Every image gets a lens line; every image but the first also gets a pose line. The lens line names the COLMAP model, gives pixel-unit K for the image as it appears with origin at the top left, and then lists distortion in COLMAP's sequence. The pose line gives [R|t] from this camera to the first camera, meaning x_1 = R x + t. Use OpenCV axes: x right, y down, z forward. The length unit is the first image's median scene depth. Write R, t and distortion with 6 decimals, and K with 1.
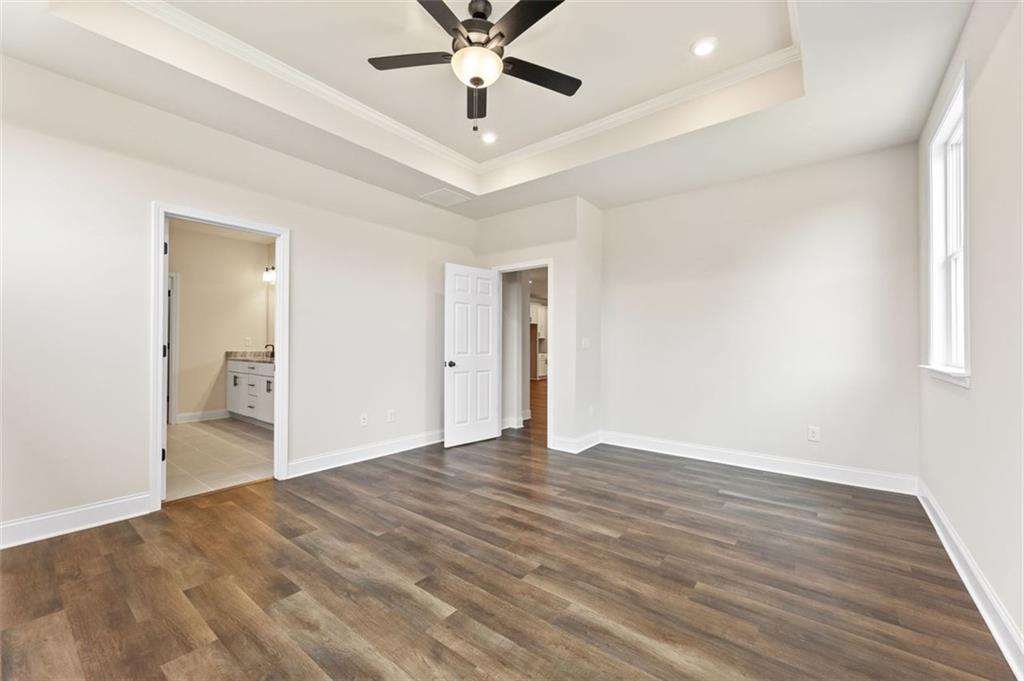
lens RADIAL K [[399.4, 0, 512.6], [0, 399.4, 340.8], [0, 0, 1]] dist [0.000569, 0.000168]
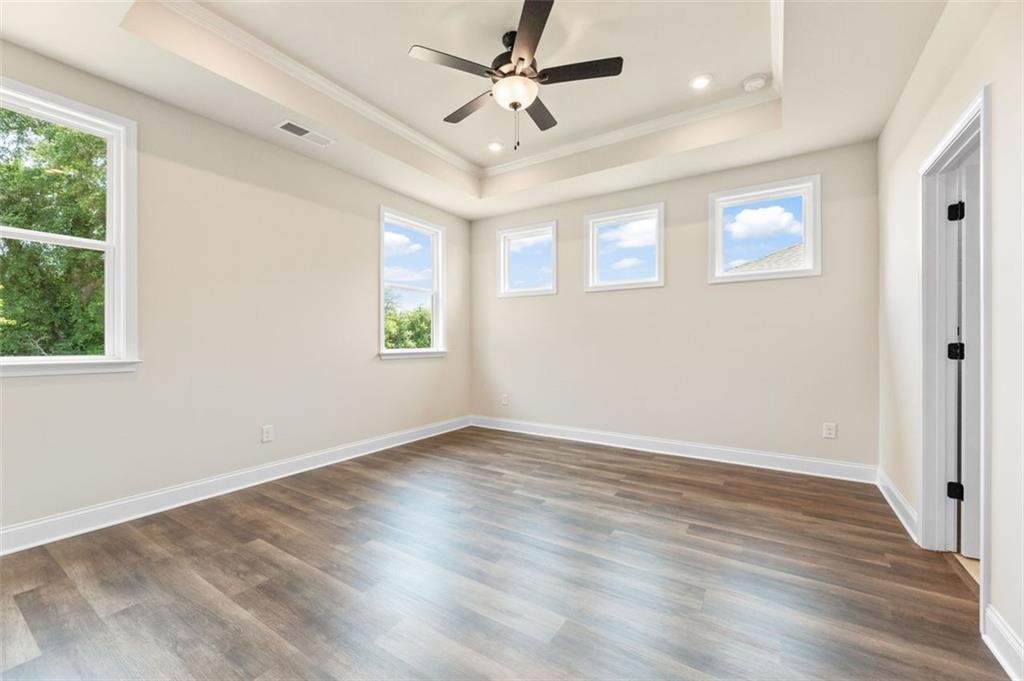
lens RADIAL K [[399.4, 0, 508.7], [0, 399.4, 343.6], [0, 0, 1]] dist [0.000569, 0.000168]
pose [[-0.996188, -0.005661, -0.087045, 0.025582], [-0.005202, 0.999971, -0.005494, 0.025838], [0.087073, -0.005021, -0.996189, 2.232586]]
